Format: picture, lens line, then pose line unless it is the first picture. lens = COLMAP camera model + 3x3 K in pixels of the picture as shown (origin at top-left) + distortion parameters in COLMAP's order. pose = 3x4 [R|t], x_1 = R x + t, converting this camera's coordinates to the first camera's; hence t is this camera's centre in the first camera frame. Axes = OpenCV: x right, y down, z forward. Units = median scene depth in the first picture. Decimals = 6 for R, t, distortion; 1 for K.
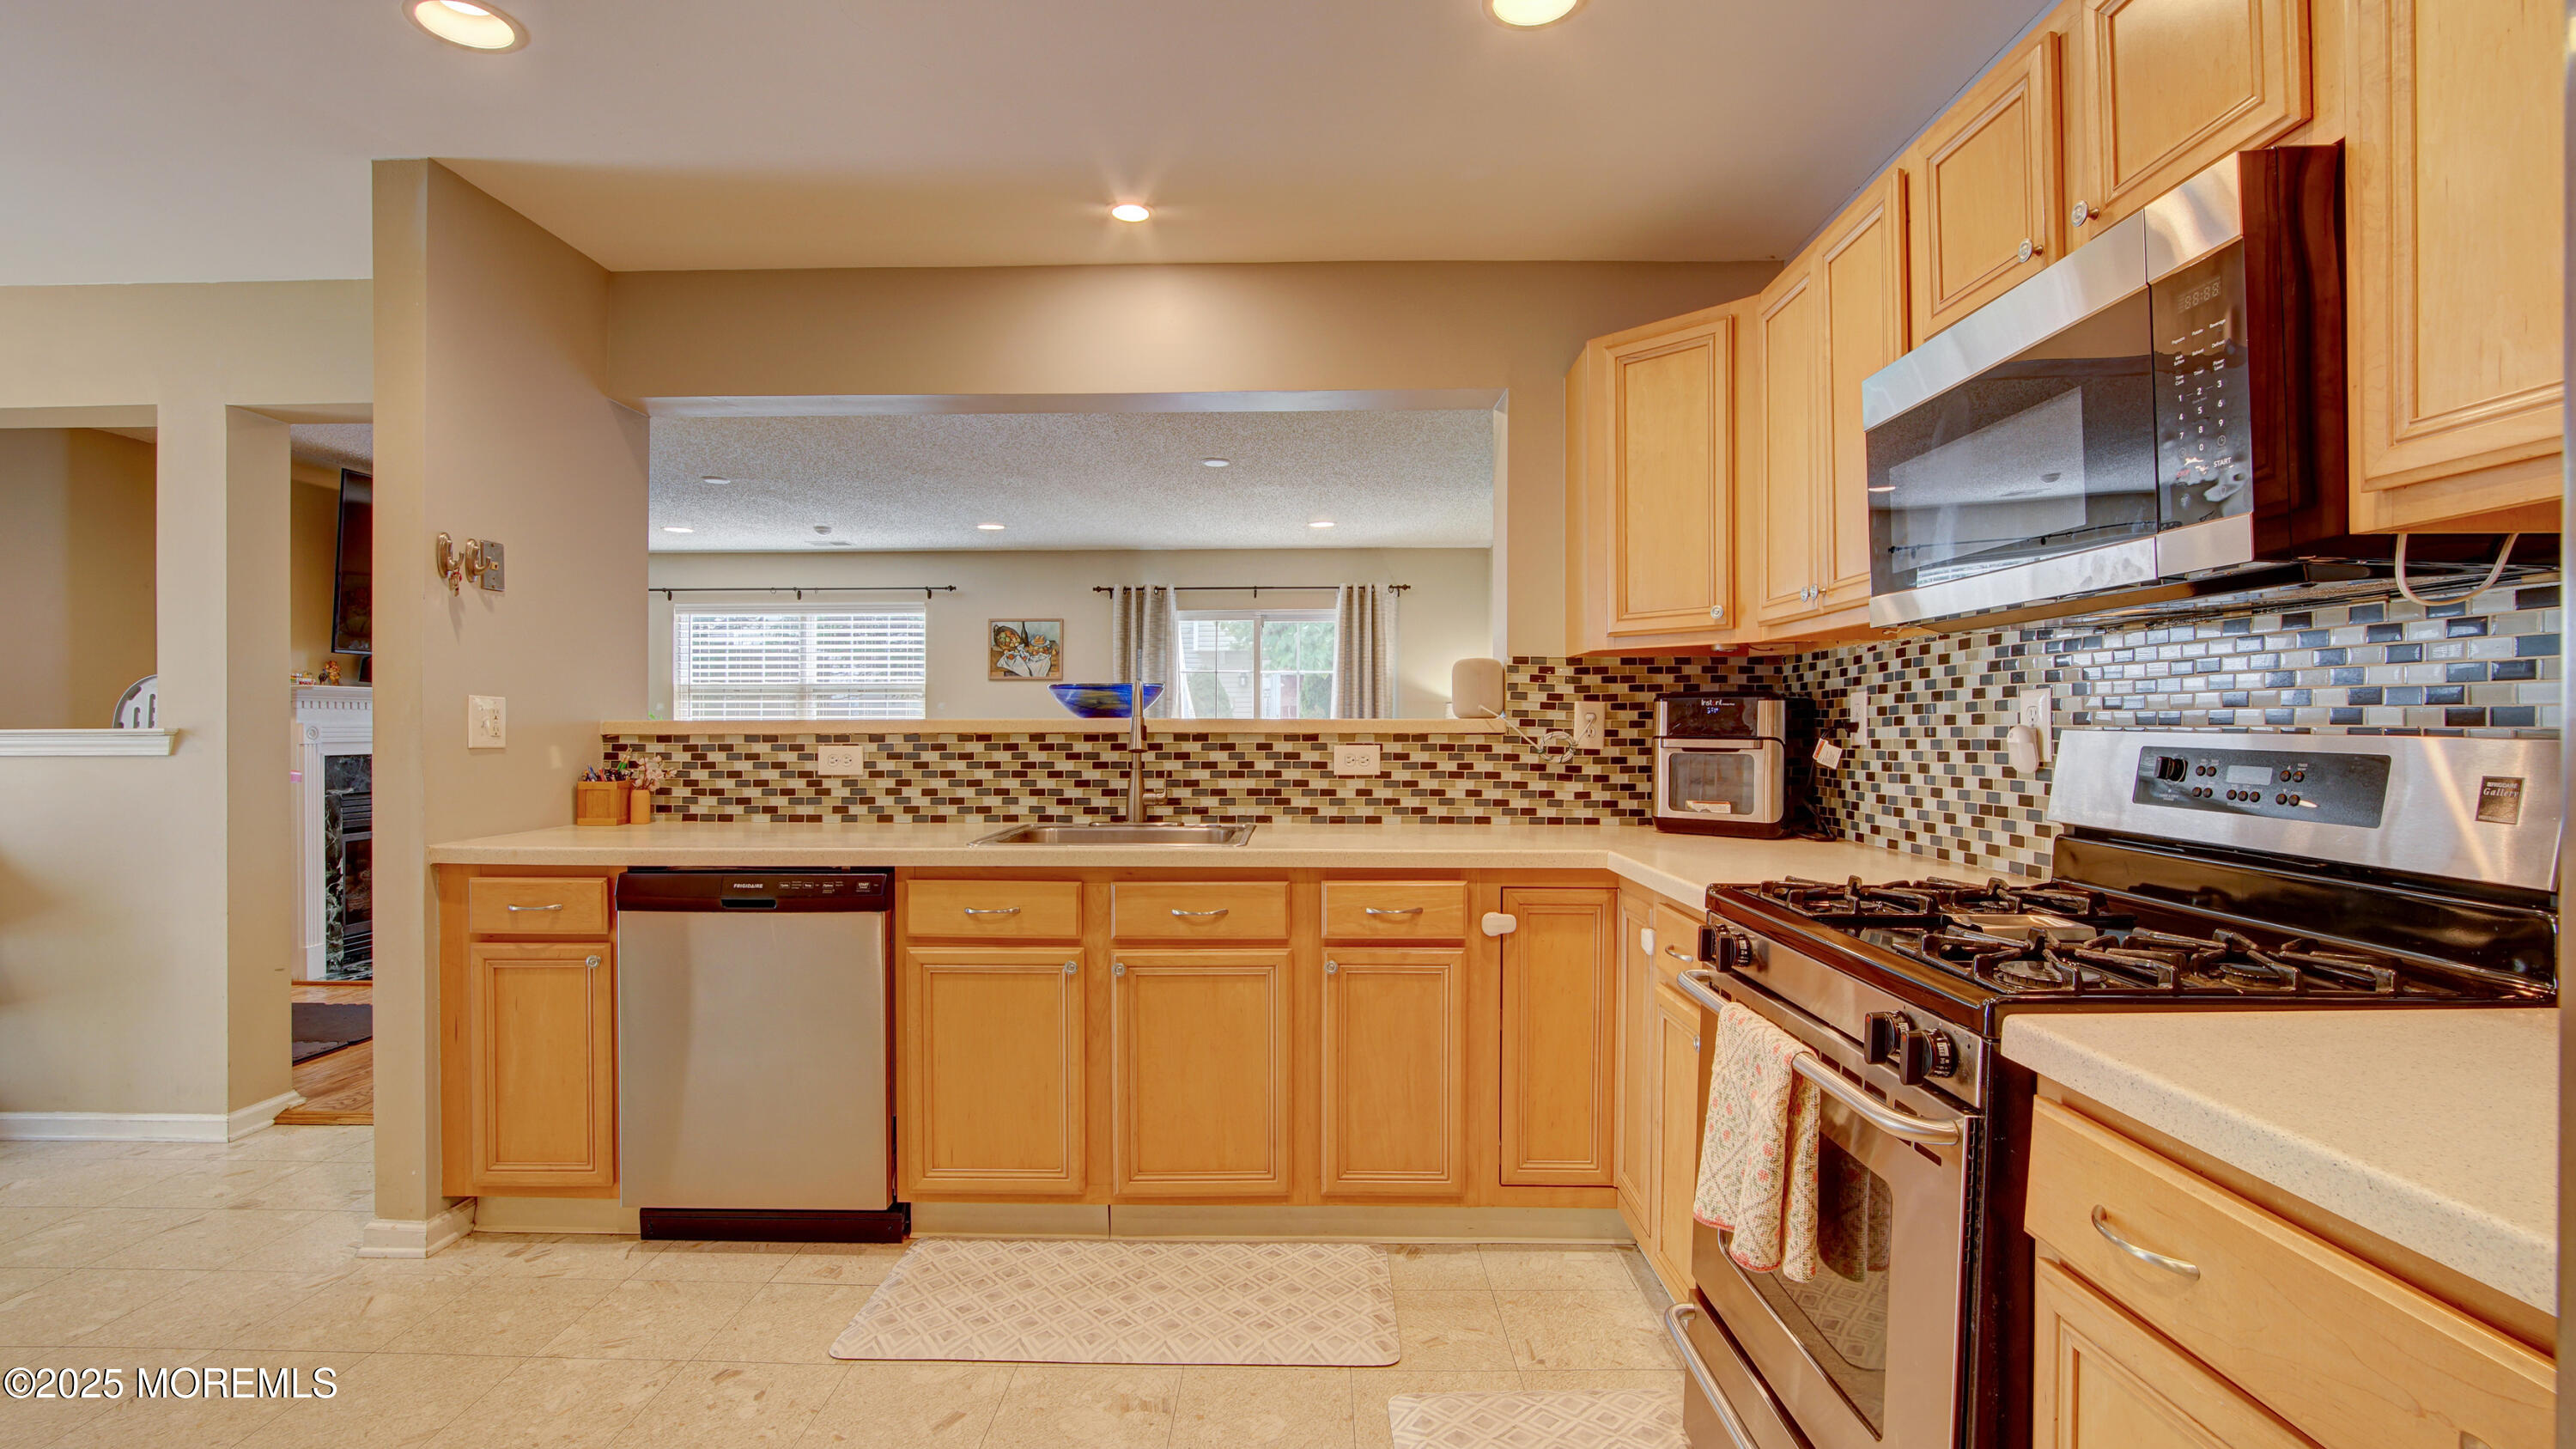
lens RADIAL K [[1152.8, 0, 1298.4], [0, 1152.8, 741.0], [0, 0, 1]] dist [-0.038500, 0.007645]
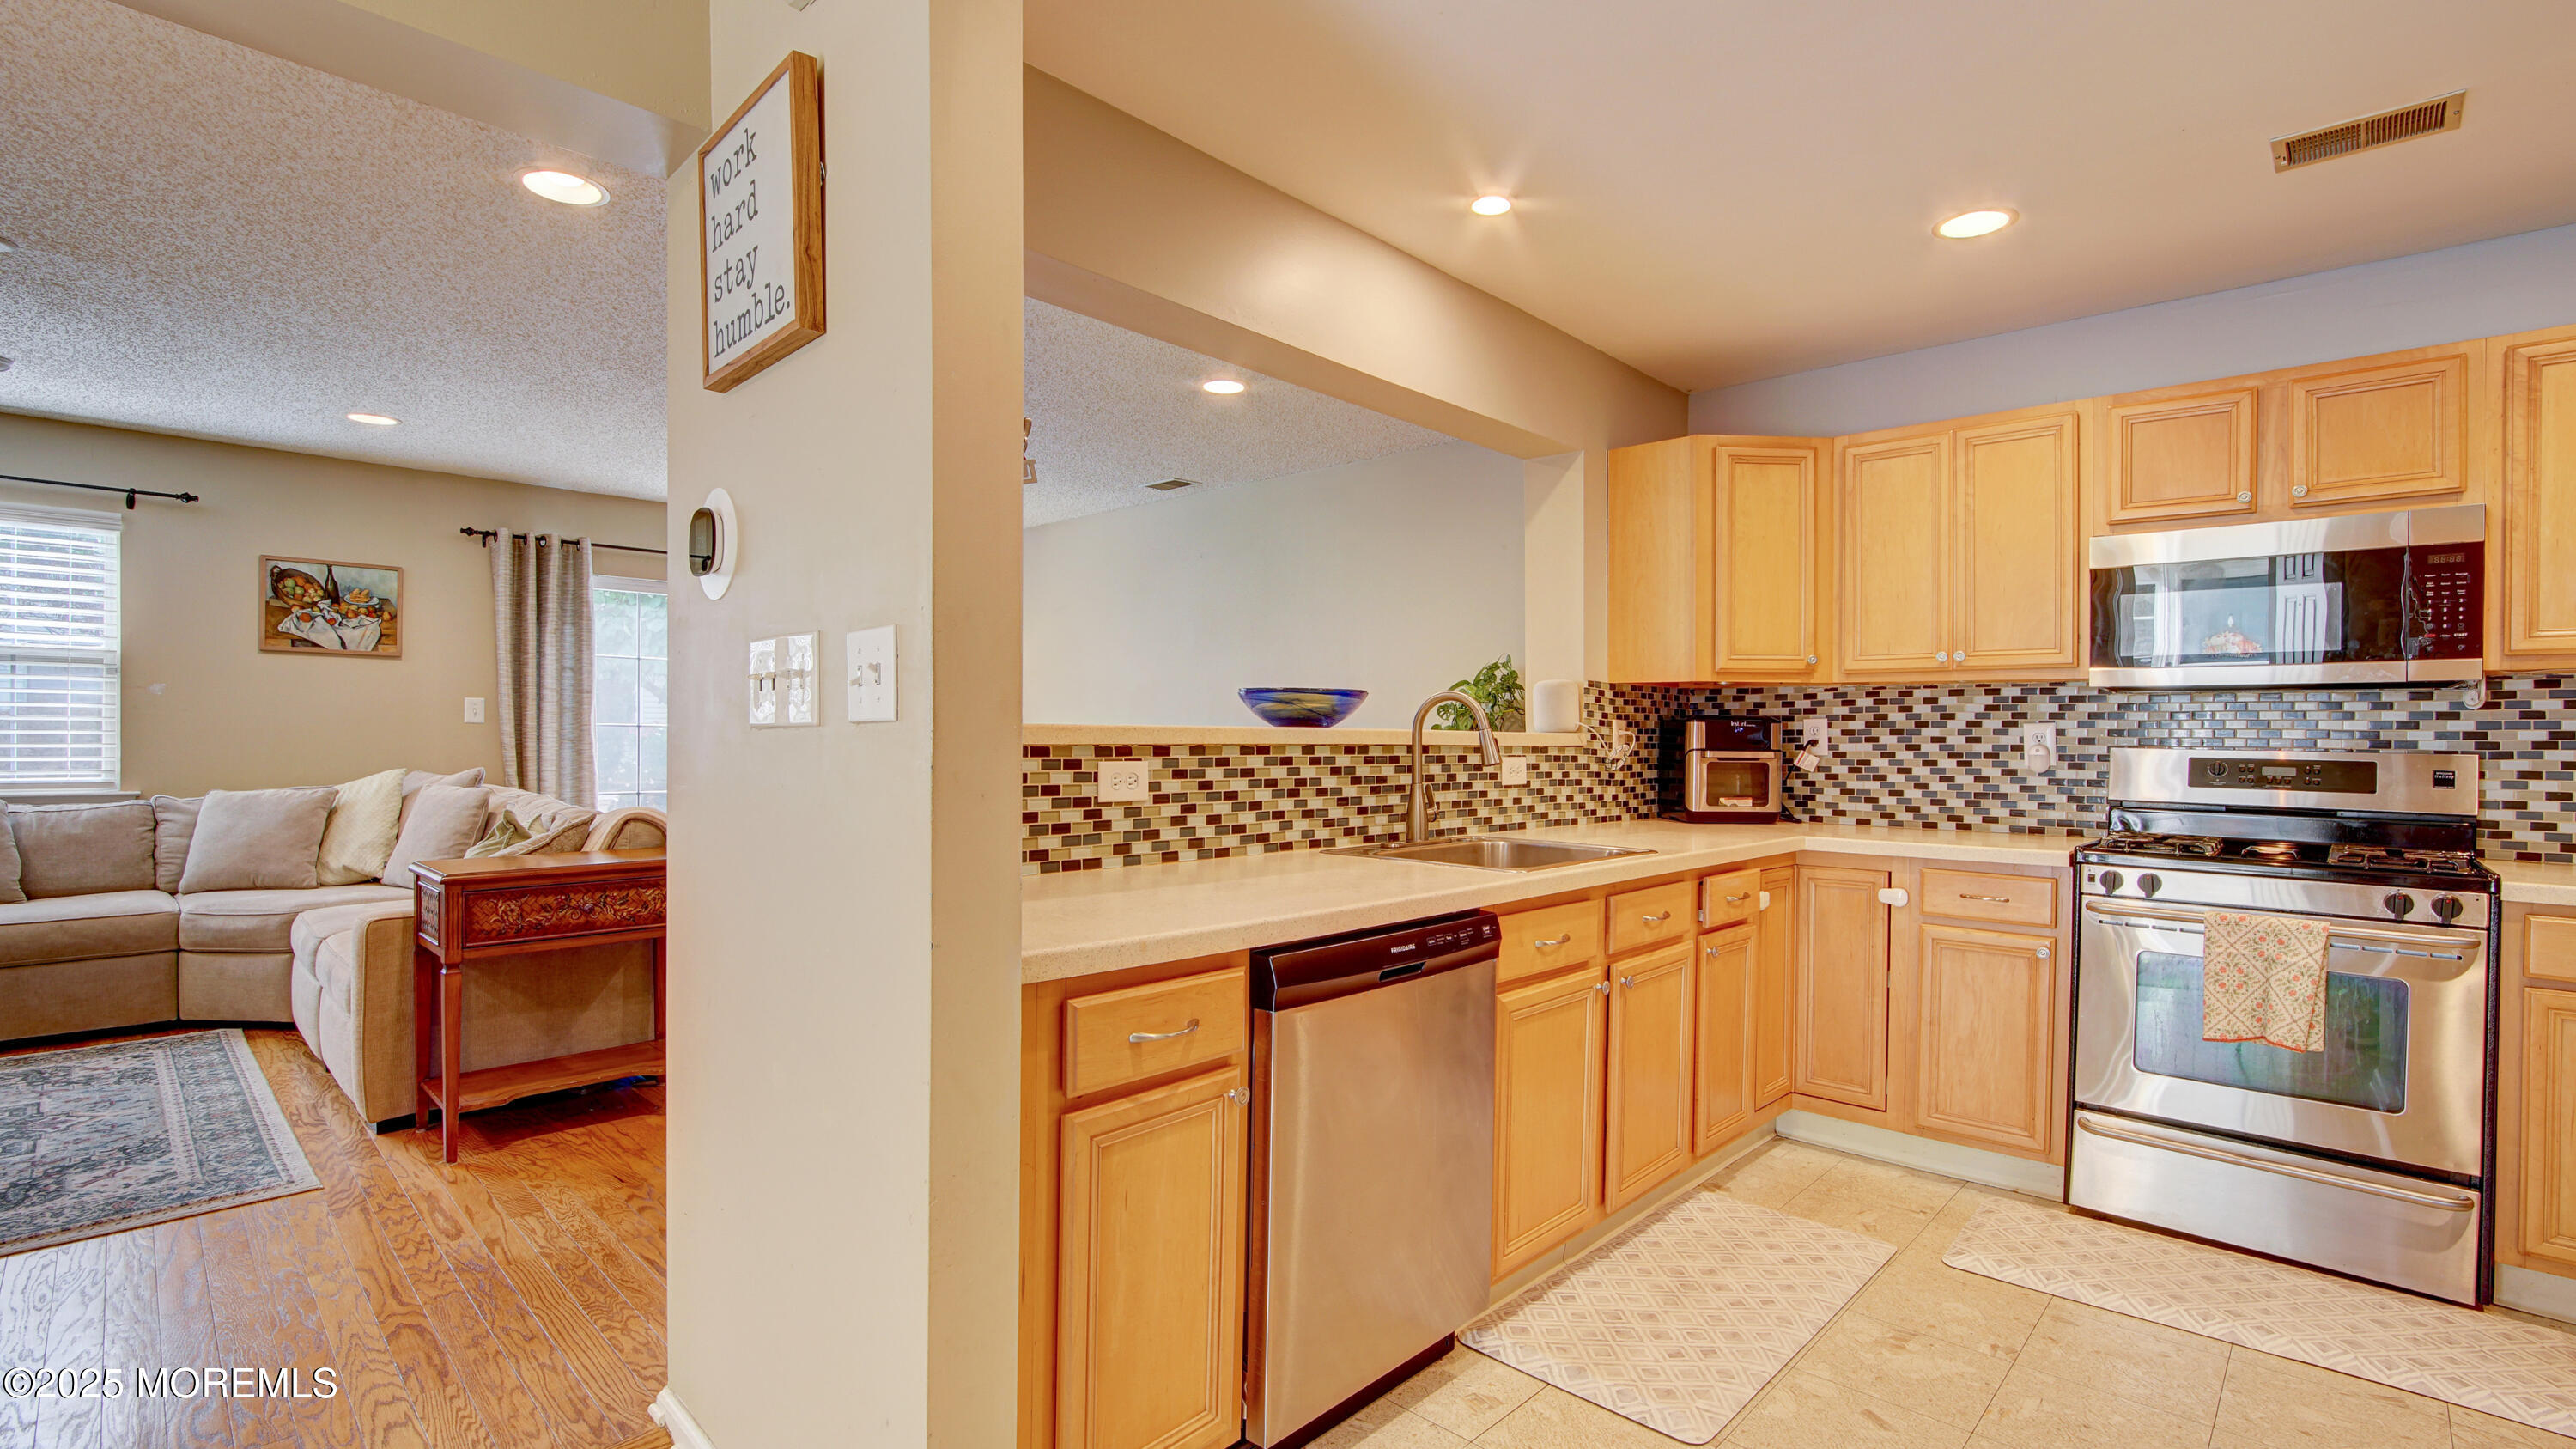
lens RADIAL K [[1152.8, 0, 1287.9], [0, 1152.8, 742.3], [0, 0, 1]] dist [-0.038500, 0.007645]
pose [[0.684396, 0.003693, 0.729101, -0.871978], [-0.002085, 0.999993, -0.003109, -0.006094], [-0.729107, 0.000608, 0.684399, 0.423369]]
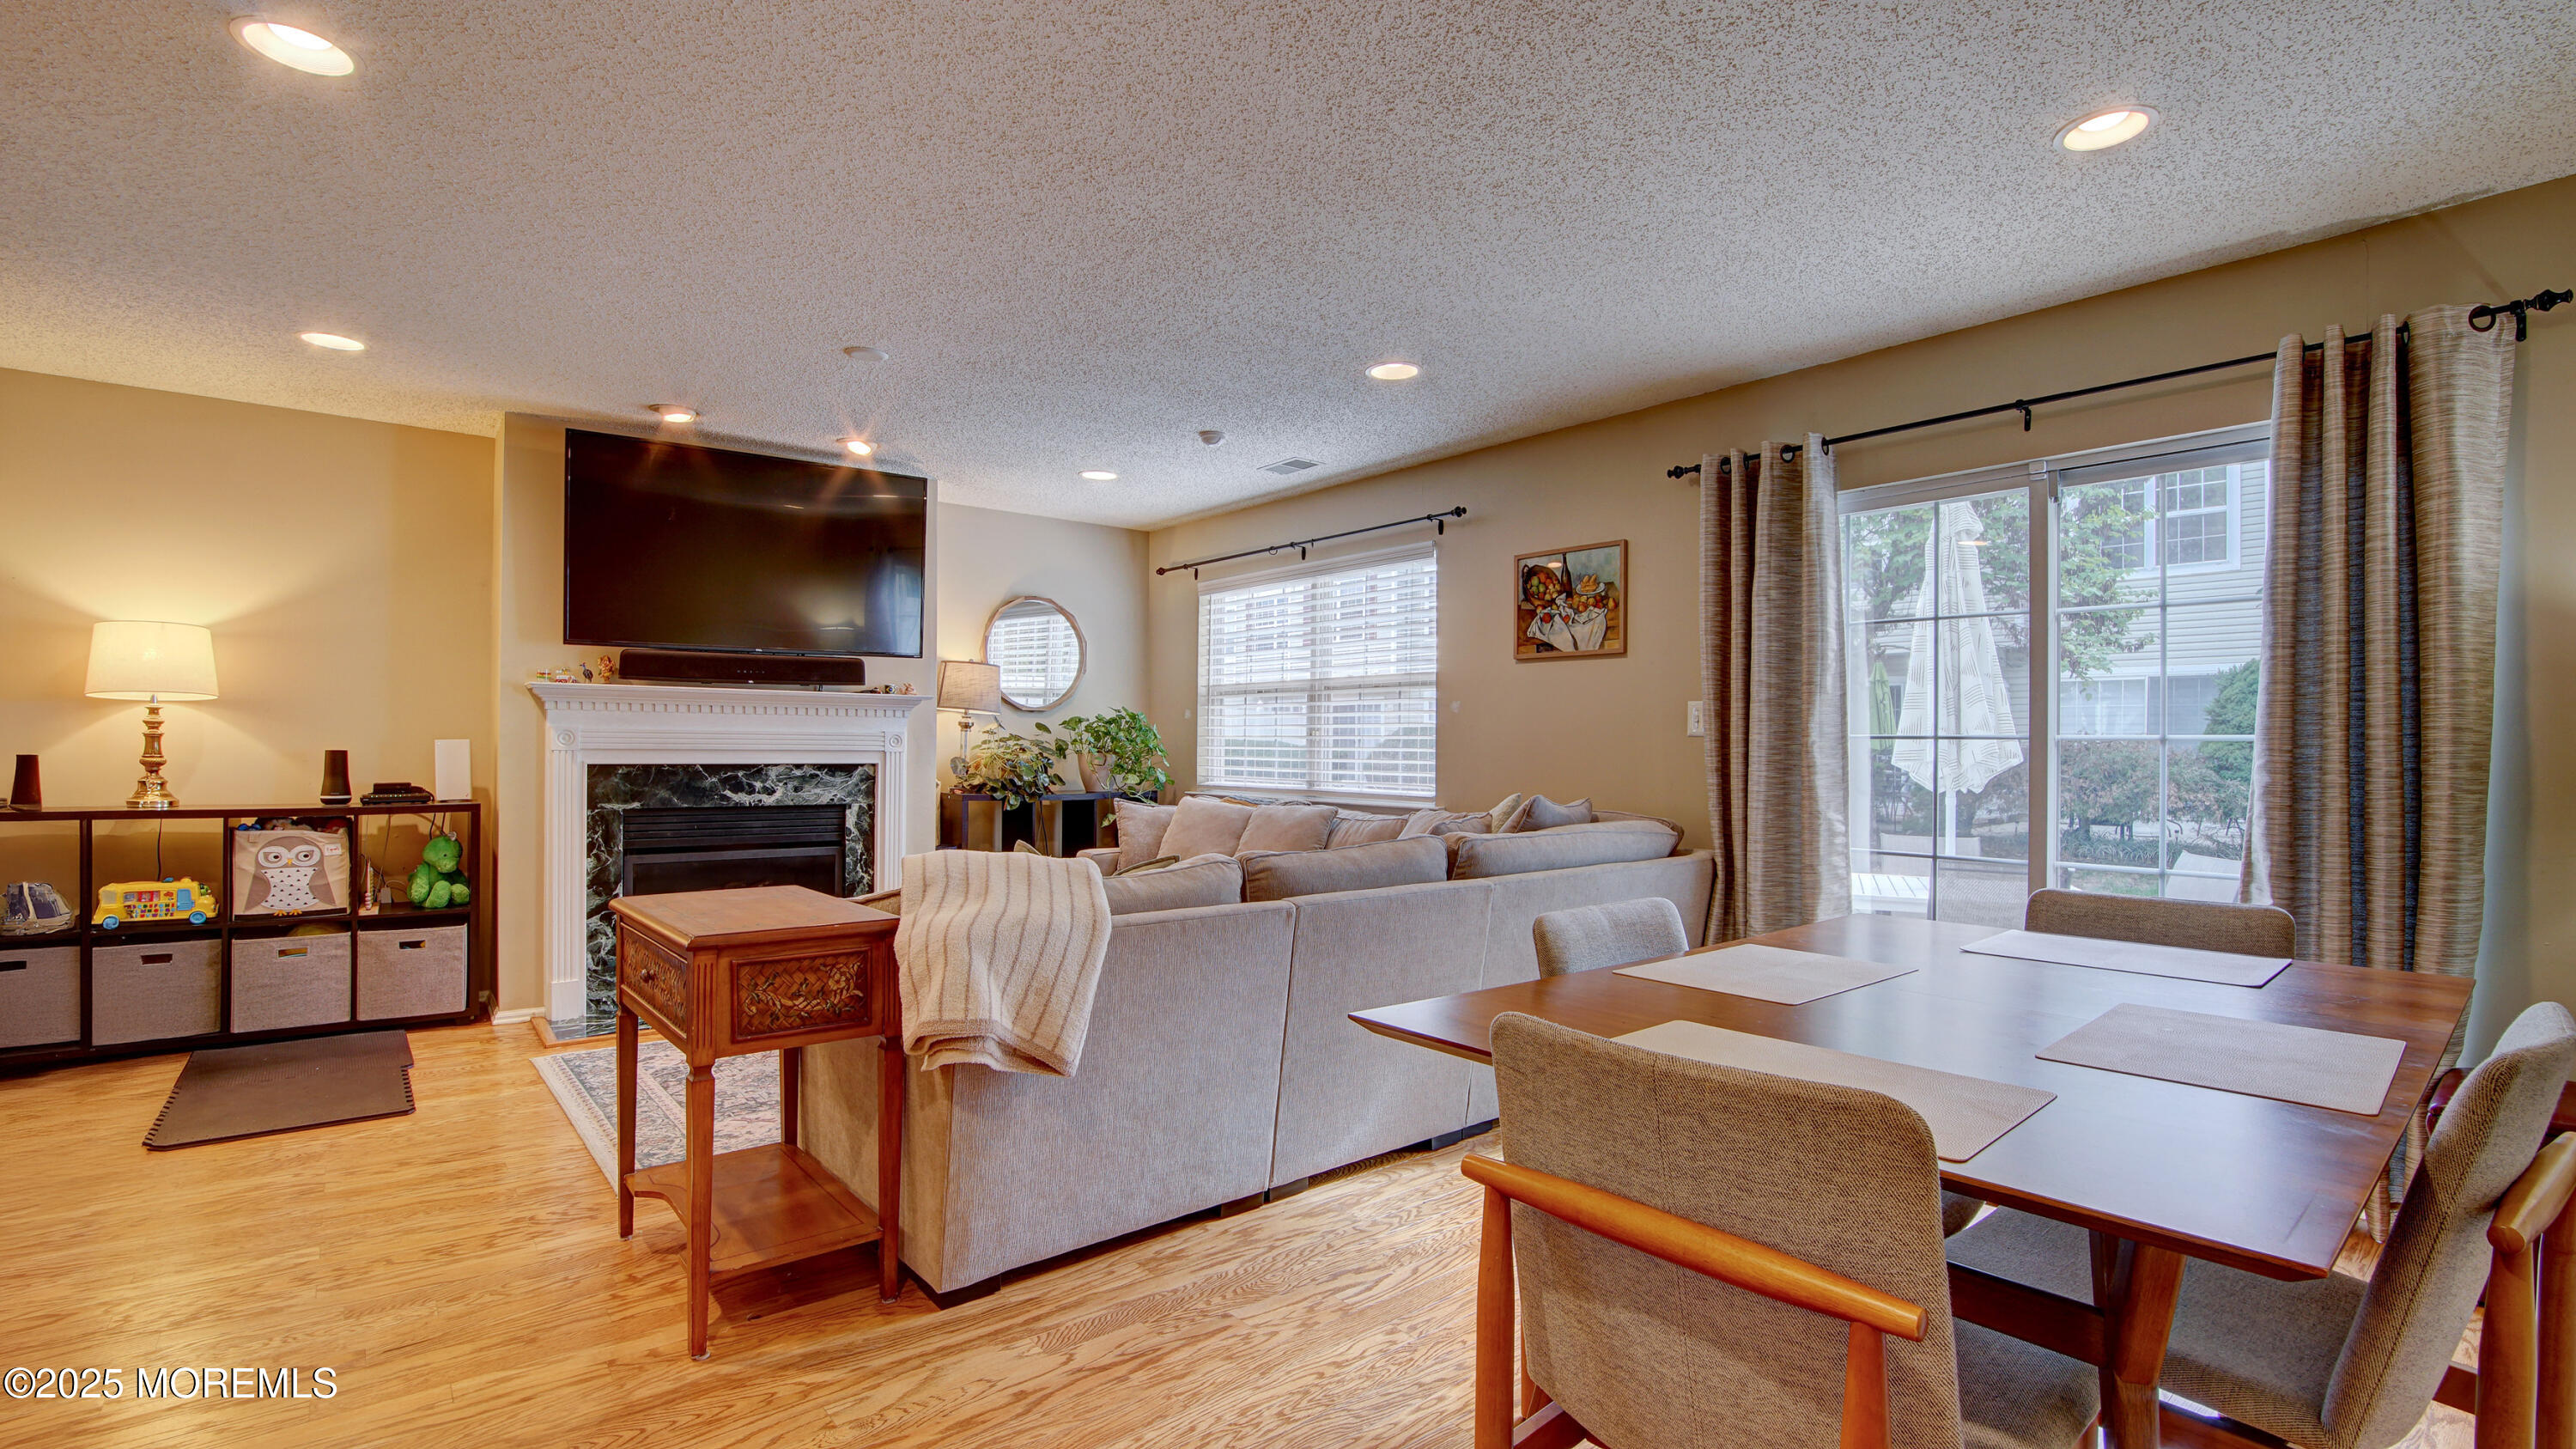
lens RADIAL K [[1152.8, 0, 1305.9], [0, 1152.8, 748.7], [0, 0, 1]] dist [-0.038500, 0.007645]
pose [[0.650545, 0.009907, -0.759403, 0.272921], [-0.020511, 0.999779, -0.004528, -0.010915], [0.759191, 0.018522, 0.650604, 1.422860]]
